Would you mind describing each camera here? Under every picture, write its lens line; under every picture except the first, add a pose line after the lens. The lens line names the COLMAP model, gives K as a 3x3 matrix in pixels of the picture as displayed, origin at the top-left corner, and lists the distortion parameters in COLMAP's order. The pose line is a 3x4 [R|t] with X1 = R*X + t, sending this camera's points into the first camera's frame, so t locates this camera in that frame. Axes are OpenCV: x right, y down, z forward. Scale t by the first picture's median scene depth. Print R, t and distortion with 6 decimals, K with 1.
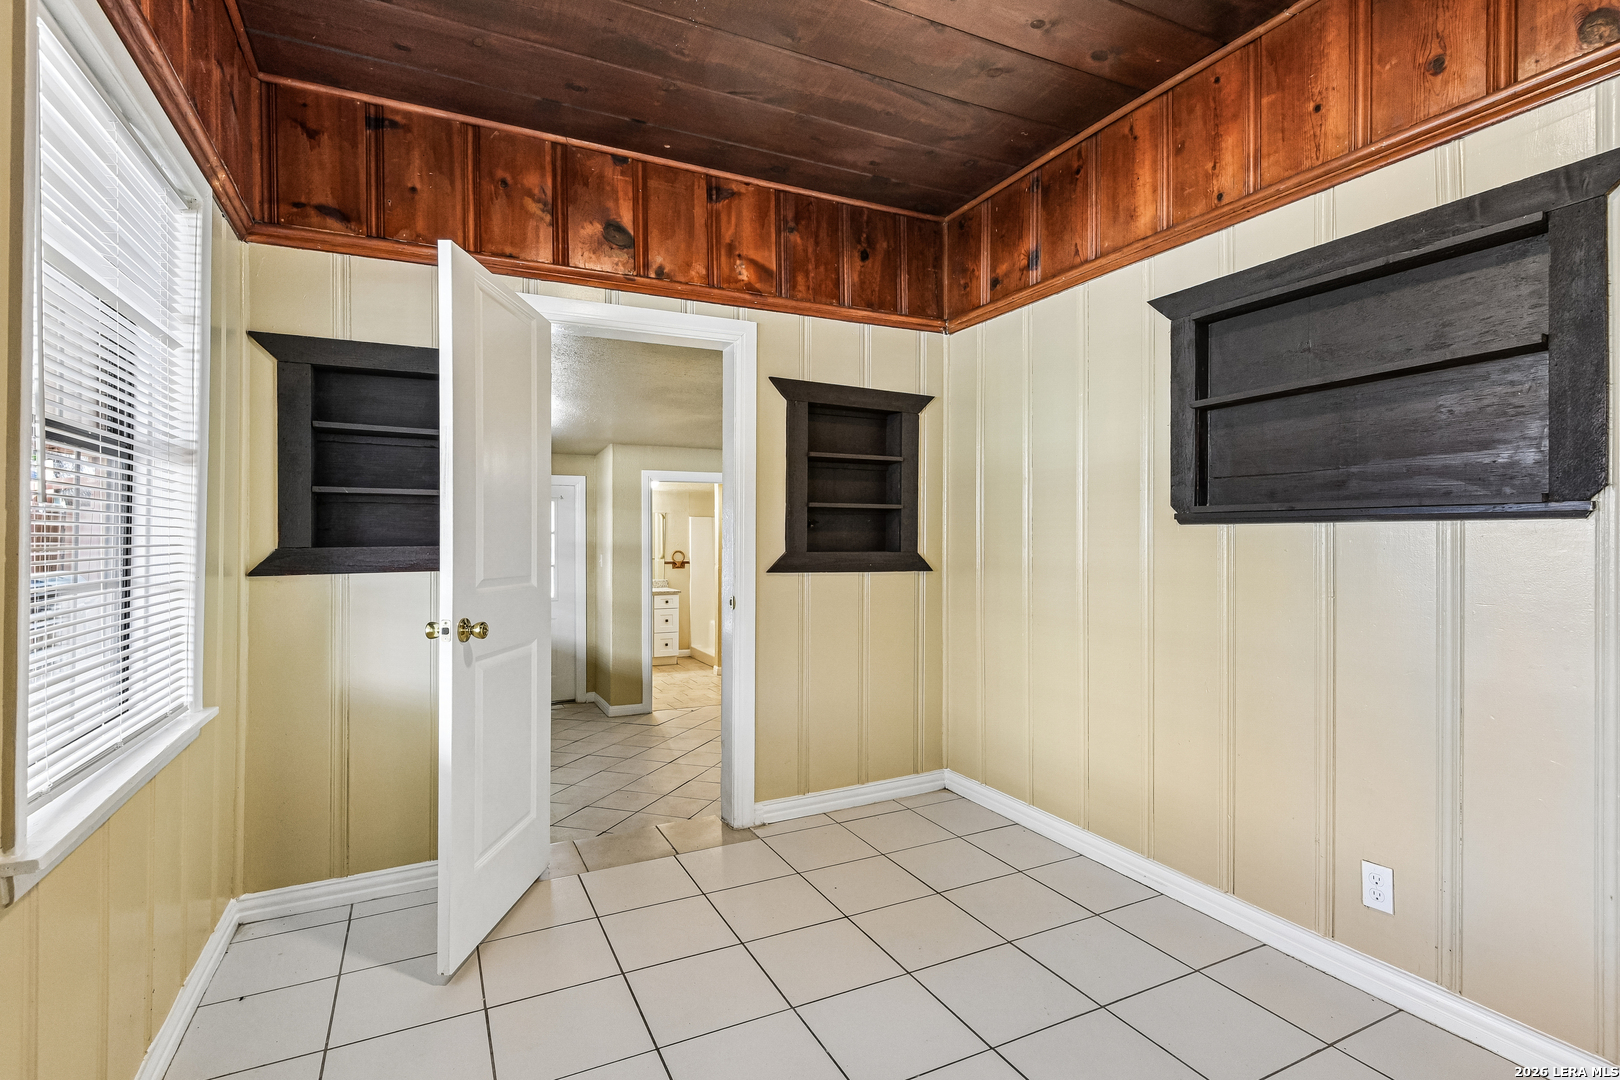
lens RADIAL K [[782.7, 0, 804.3], [0, 782.7, 544.0], [0, 0, 1]] dist [0.001841, -0.009501]
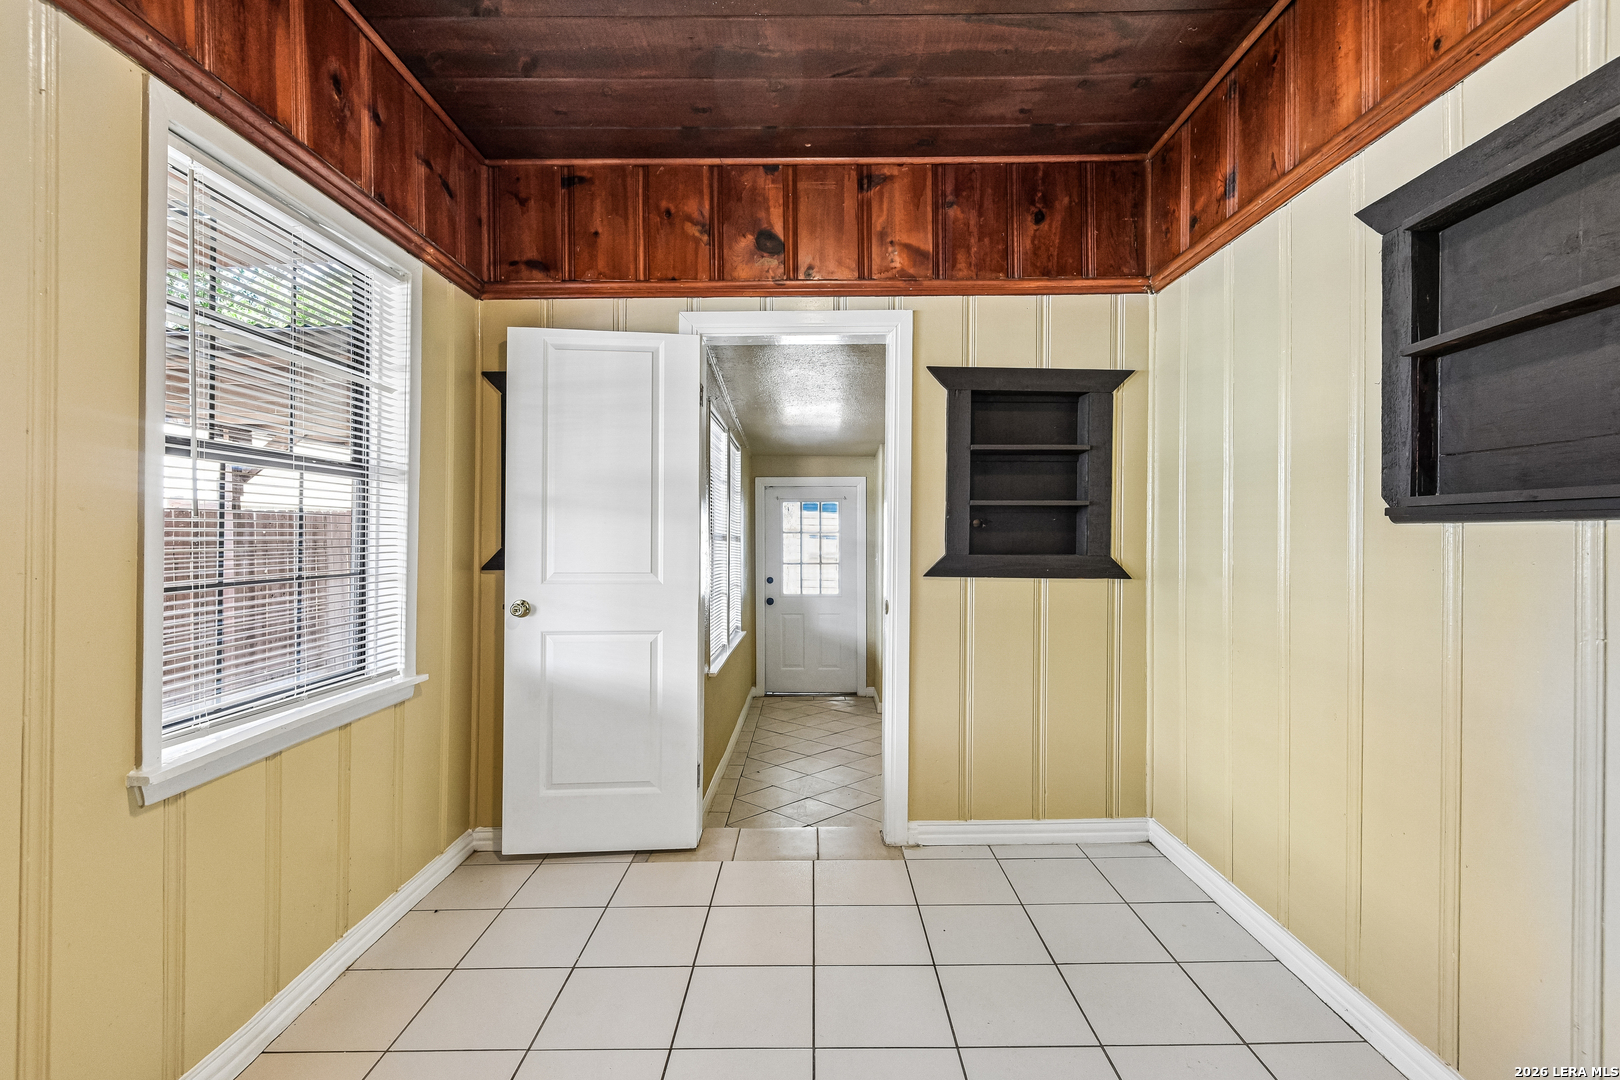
lens RADIAL K [[781.8, 0, 810.0], [0, 781.8, 540.0], [0, 0, 1]] dist [0.002838, -0.008751]
pose [[0.892354, 0.002570, -0.451330, 0.258483], [-0.003066, 0.999995, -0.000367, -0.006336], [0.451326, 0.001711, 0.892357, 0.108778]]
